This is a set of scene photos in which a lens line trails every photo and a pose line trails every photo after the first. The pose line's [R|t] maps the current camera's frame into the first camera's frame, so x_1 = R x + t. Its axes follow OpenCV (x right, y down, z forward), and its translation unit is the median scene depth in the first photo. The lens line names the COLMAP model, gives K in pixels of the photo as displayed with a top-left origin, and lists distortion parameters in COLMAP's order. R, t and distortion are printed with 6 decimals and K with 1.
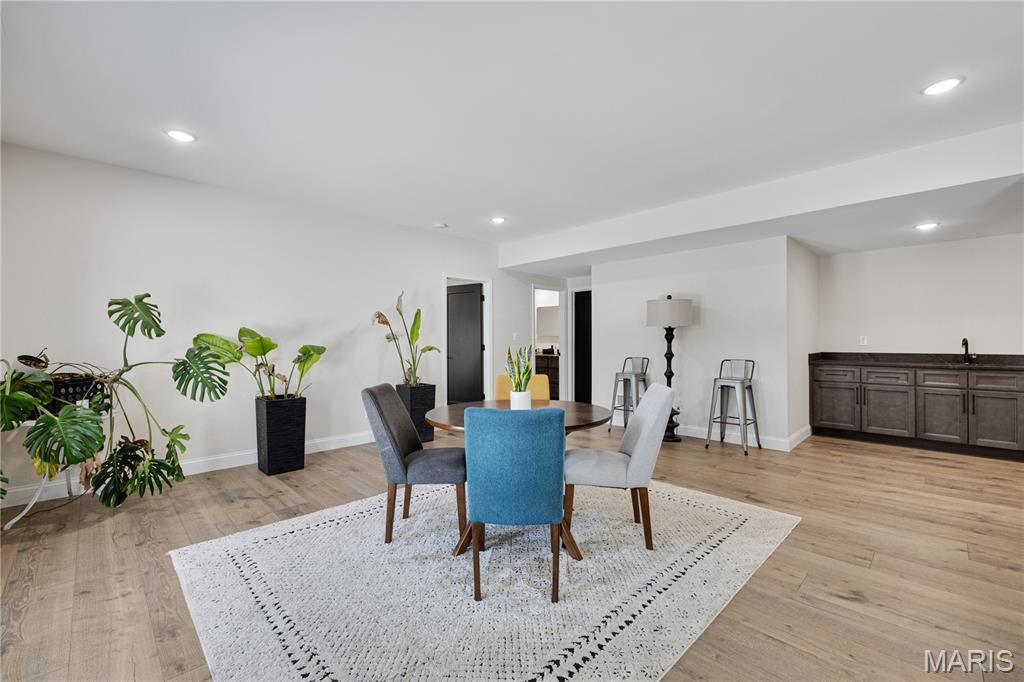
lens RADIAL K [[429.8, 0, 508.4], [0, 429.8, 336.4], [0, 0, 1]] dist [-0.001163, -0.000056]
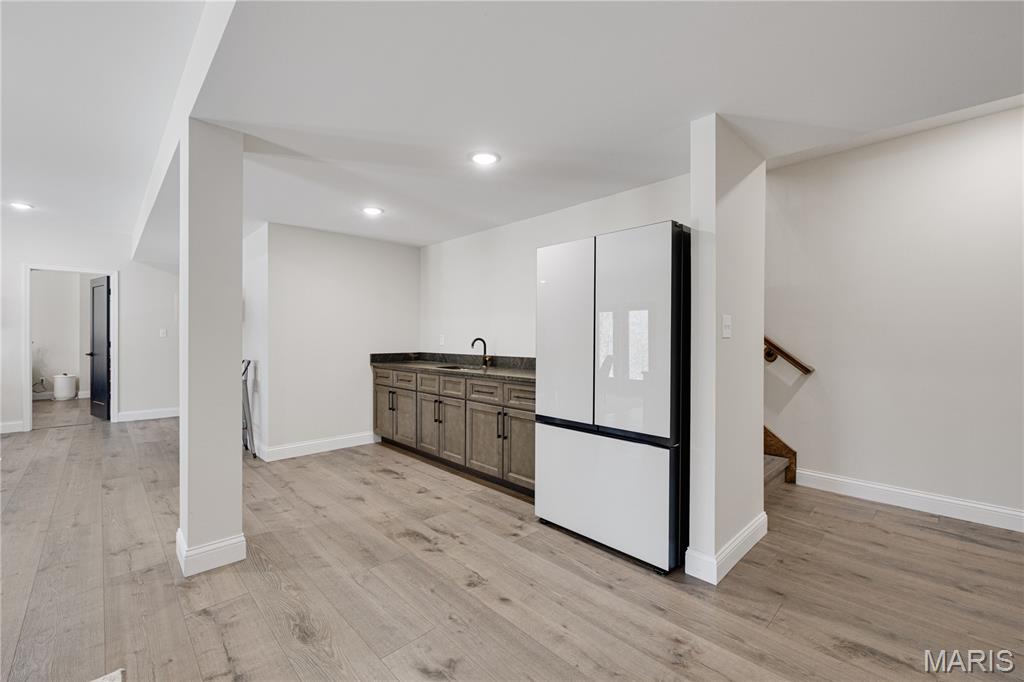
lens RADIAL K [[429.8, 0, 508.4], [0, 429.8, 336.4], [0, 0, 1]] dist [-0.001163, -0.000056]
pose [[0.999896, 0.007552, -0.012302, 1.654606], [-0.007480, 0.999955, 0.005905, -0.007209], [0.012346, -0.005812, 0.999907, 0.145651]]
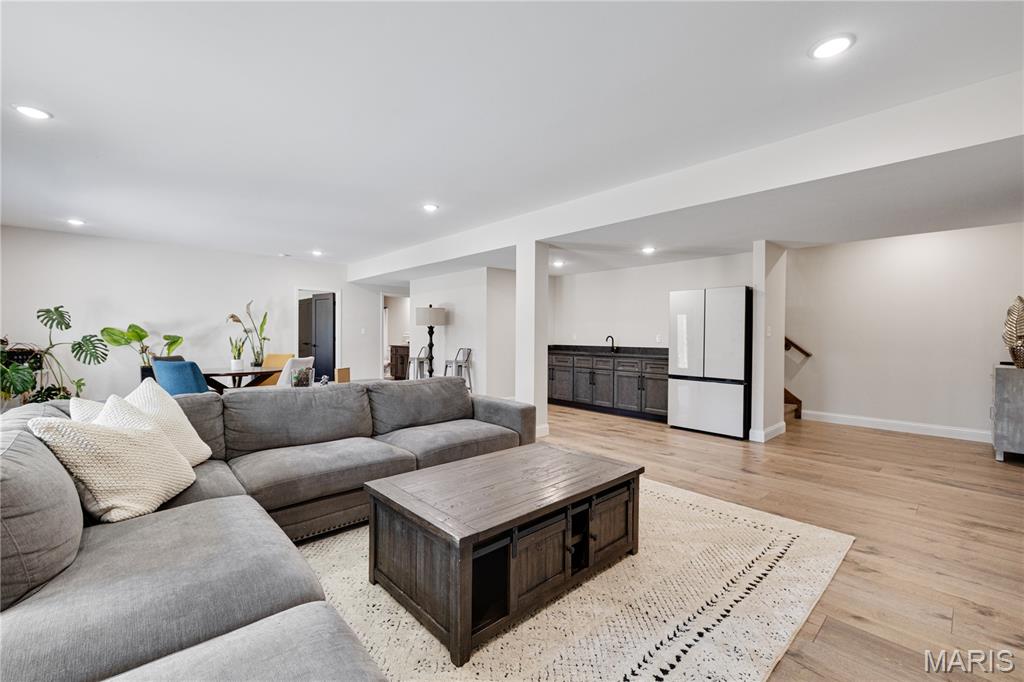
lens RADIAL K [[429.8, 0, 508.4], [0, 429.8, 336.4], [0, 0, 1]] dist [-0.001163, -0.000056]
pose [[0.999317, 0.011934, -0.034975, 1.107709], [-0.011462, 0.999841, 0.013678, -0.015049], [0.035133, -0.013267, 0.999295, -0.750878]]
